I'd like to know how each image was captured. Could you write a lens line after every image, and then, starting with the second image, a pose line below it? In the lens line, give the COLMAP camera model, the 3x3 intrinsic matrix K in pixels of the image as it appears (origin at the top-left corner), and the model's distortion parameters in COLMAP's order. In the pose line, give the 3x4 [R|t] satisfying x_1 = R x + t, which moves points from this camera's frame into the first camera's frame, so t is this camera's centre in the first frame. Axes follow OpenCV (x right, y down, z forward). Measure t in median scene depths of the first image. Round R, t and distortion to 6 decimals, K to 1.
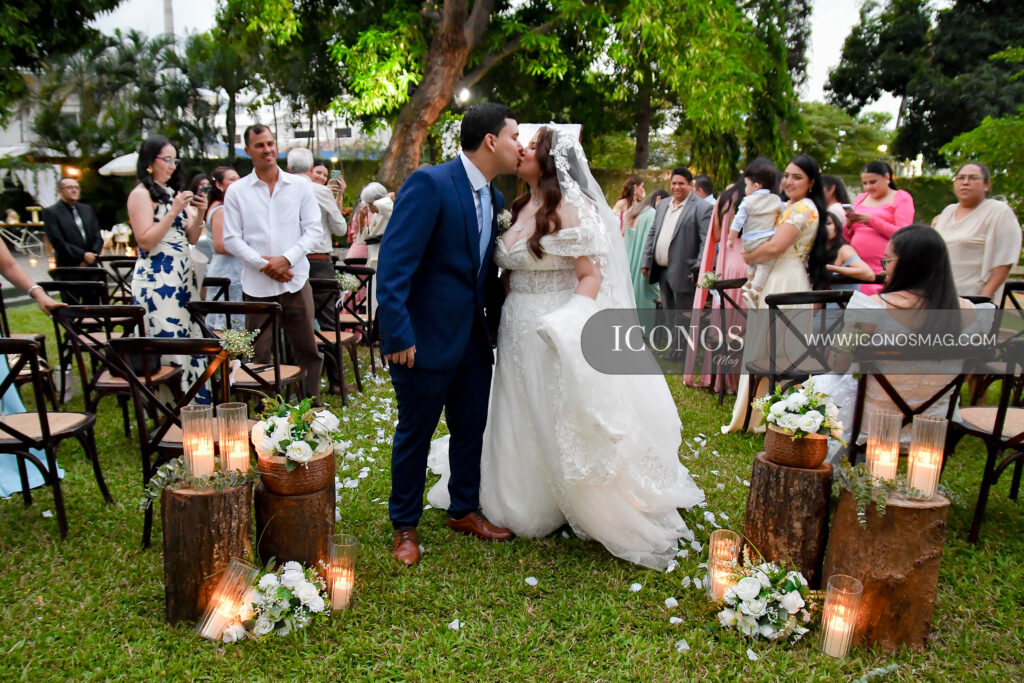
lens RADIAL K [[765.3, 0, 501.7], [0, 765.3, 347.9], [0, 0, 1]] dist [-0.065636, 0.011896]
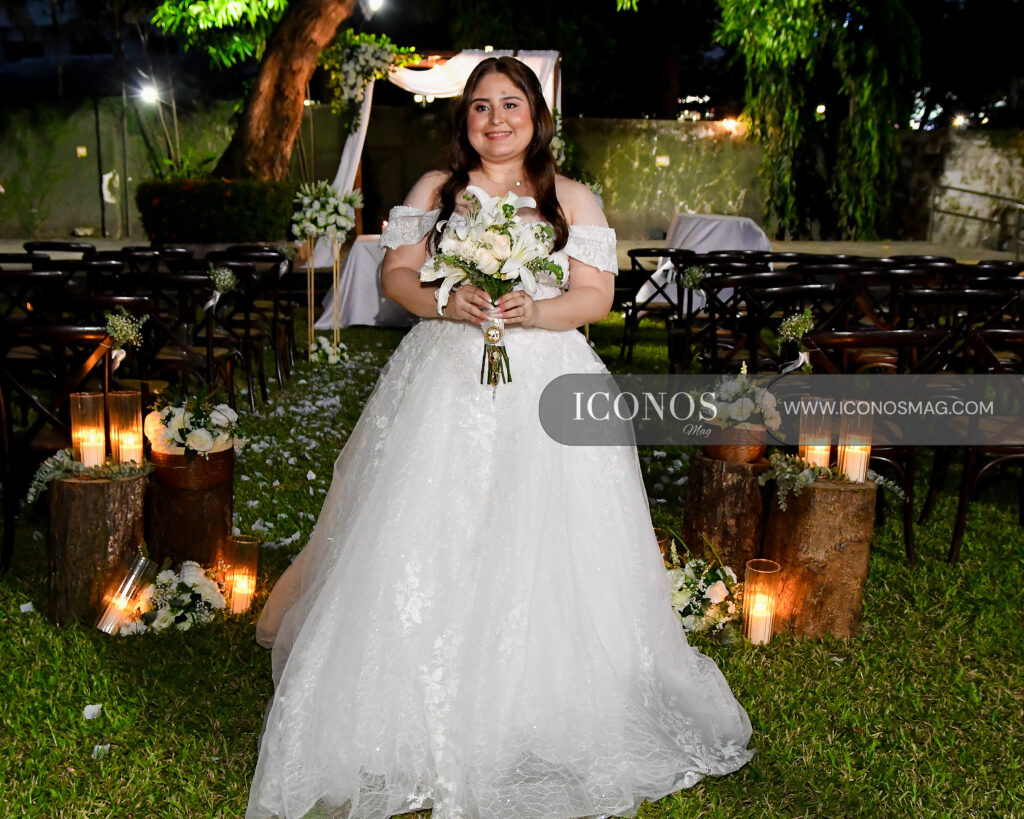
lens RADIAL K [[1353.2, 0, 499.4], [0, 1353.2, 440.3], [0, 0, 1]] dist [0.038043, 0.000000]
pose [[0.999148, -0.000363, 0.041279, 0.033759], [0.000079, 0.999976, 0.006869, 0.121037], [-0.041281, -0.006860, 0.999124, -0.670591]]
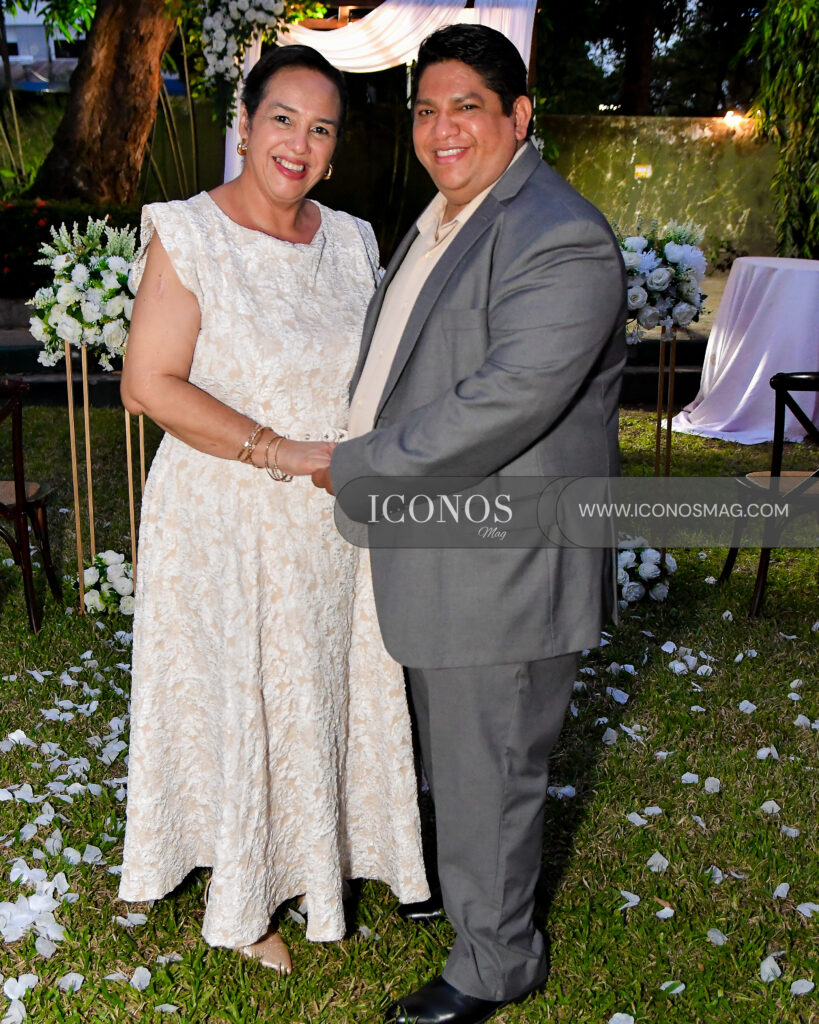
lens RADIAL K [[1268.1, 0, 409.3], [0, 1268.1, 580.7], [0, 0, 1]] dist [0.053458, 0.000000]
pose [[0.999320, -0.006308, 0.036320, 0.031894], [0.002161, 0.993583, 0.113089, -0.253663], [-0.036800, -0.112933, 0.992921, 1.217740]]
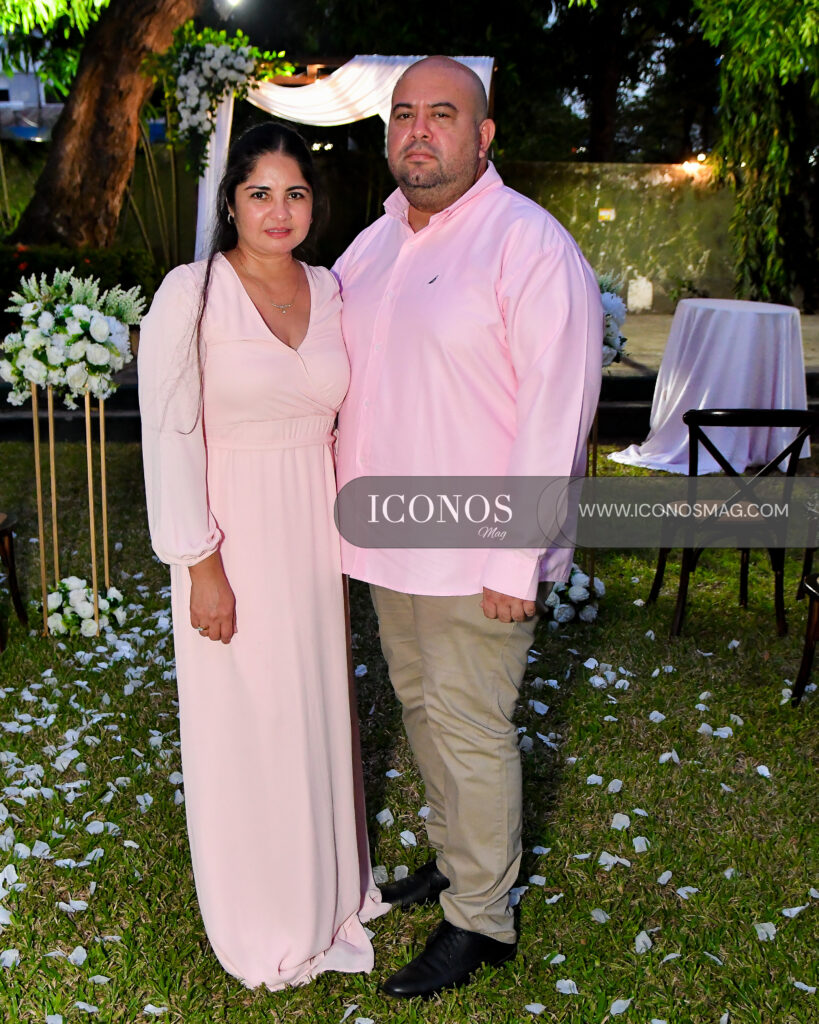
lens RADIAL K [[1268.1, 0, 403.4], [0, 1268.1, 544.1], [0, 0, 1]] dist [0.053458, 0.000000]
pose [[0.998998, -0.007680, 0.044086, 0.079238], [0.005064, 0.998236, 0.059161, -0.252832], [-0.044462, -0.058879, 0.997274, 1.112381]]
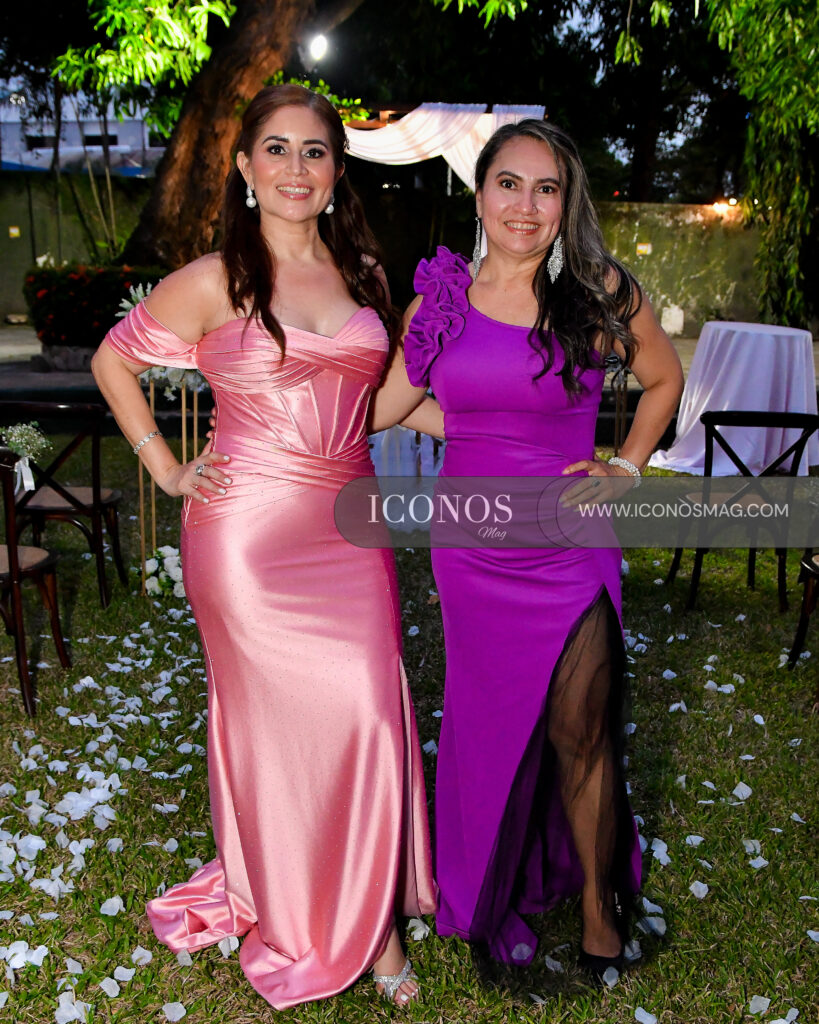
lens RADIAL K [[1137.6, 0, 415.9], [0, 1137.6, 553.4], [0, 0, 1]] dist [0.014174, 0.000000]
pose [[0.999820, 0.016443, 0.009462, 0.081050], [-0.017042, 0.997594, 0.067203, -0.225792], [-0.008334, -0.067352, 0.997694, 1.063108]]
